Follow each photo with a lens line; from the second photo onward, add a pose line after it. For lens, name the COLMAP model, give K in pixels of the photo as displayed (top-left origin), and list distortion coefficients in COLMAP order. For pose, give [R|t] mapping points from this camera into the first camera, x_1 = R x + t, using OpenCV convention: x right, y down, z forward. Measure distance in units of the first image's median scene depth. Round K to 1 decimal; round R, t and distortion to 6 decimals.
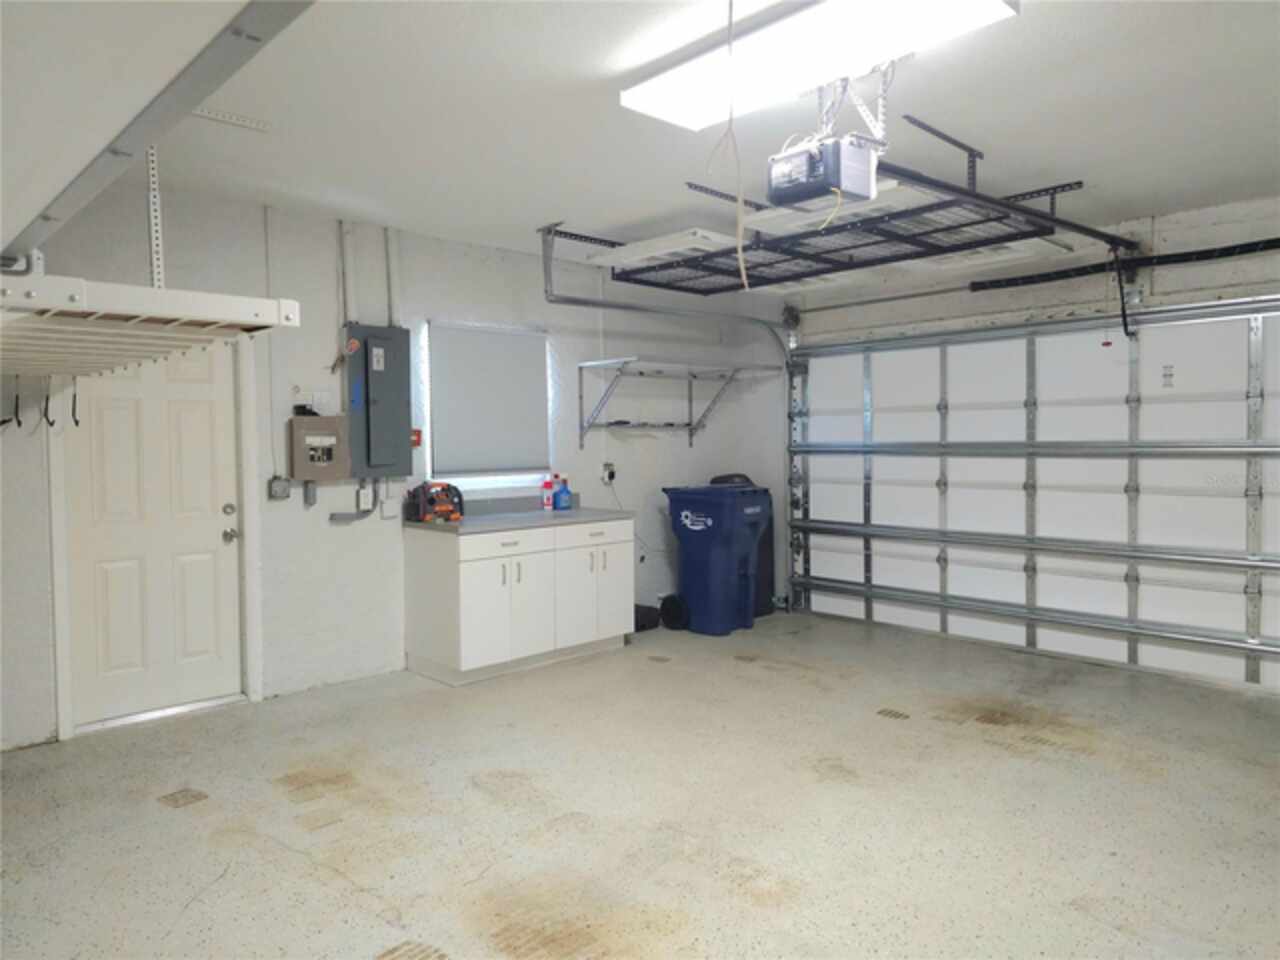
lens RADIAL K [[841.3, 0, 654.8], [0, 841.3, 473.0], [0, 0, 1]] dist [0.007699, 0.001968]
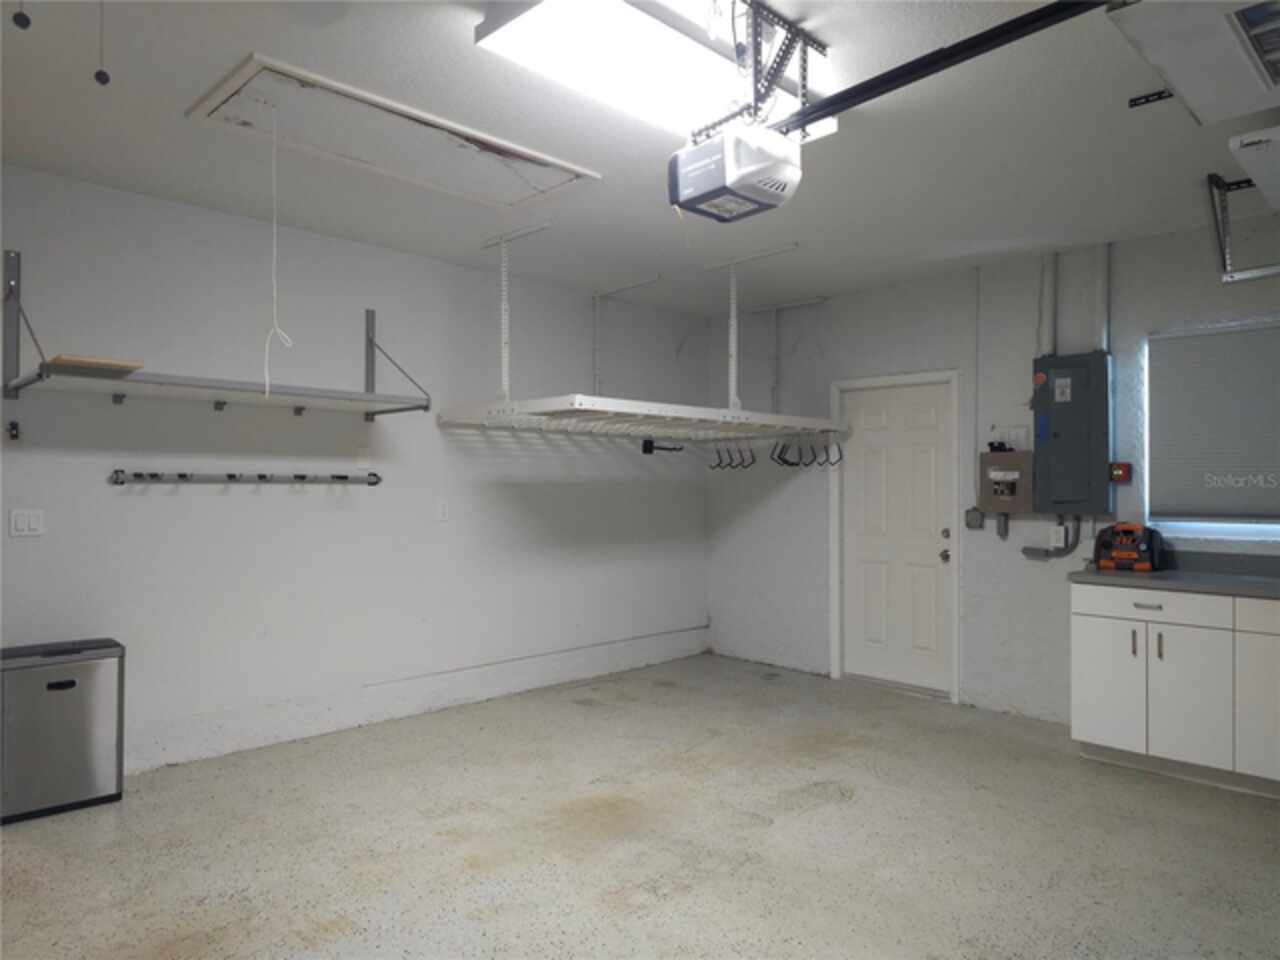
lens RADIAL K [[850.7, 0, 640.0], [0, 850.7, 480.0], [0, 0, 1]] dist [0.000215, -0.004723]
pose [[0.002137, 0.003868, -0.999990, 0.673489], [-0.044535, 0.999001, 0.003769, -0.016979], [0.999006, 0.044526, 0.002307, 0.558011]]
